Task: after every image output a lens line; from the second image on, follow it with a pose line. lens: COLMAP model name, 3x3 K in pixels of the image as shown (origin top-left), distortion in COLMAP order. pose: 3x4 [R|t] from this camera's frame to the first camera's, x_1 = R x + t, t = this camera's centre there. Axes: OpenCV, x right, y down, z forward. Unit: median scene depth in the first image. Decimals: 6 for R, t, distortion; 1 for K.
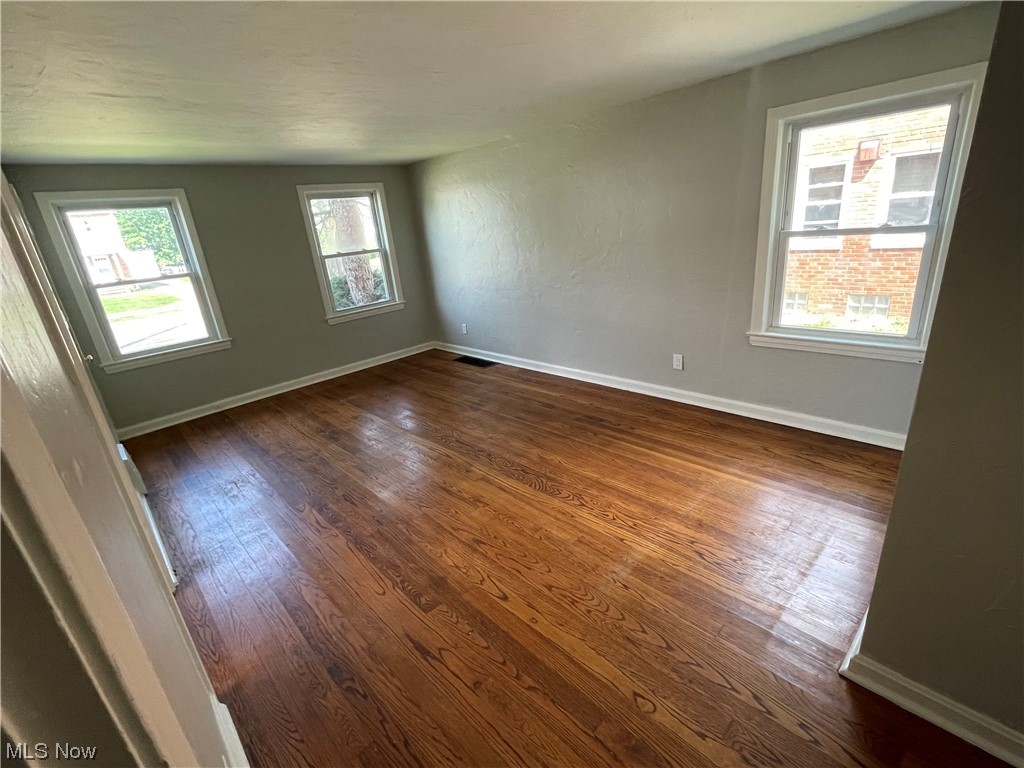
lens RADIAL K [[452.9, 0, 512.5], [0, 452.9, 374.0], [0, 0, 1]] dist [0.001245, 0.000202]
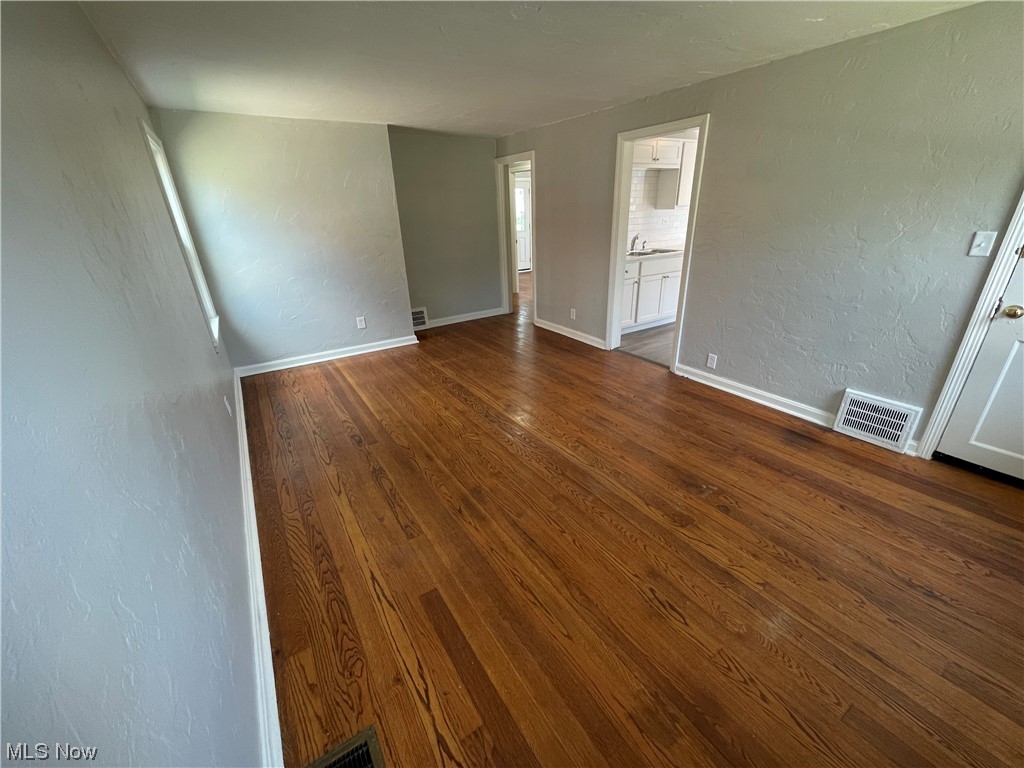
lens RADIAL K [[414.4, 0, 512.0], [0, 414.4, 384.0], [0, 0, 1]] dist [0.000387, 0.000023]
pose [[-0.972400, 0.041700, 0.229564, -0.290394], [0.184620, 0.739136, 0.647761, -0.432048], [-0.142667, 0.672265, -0.726434, 1.417175]]
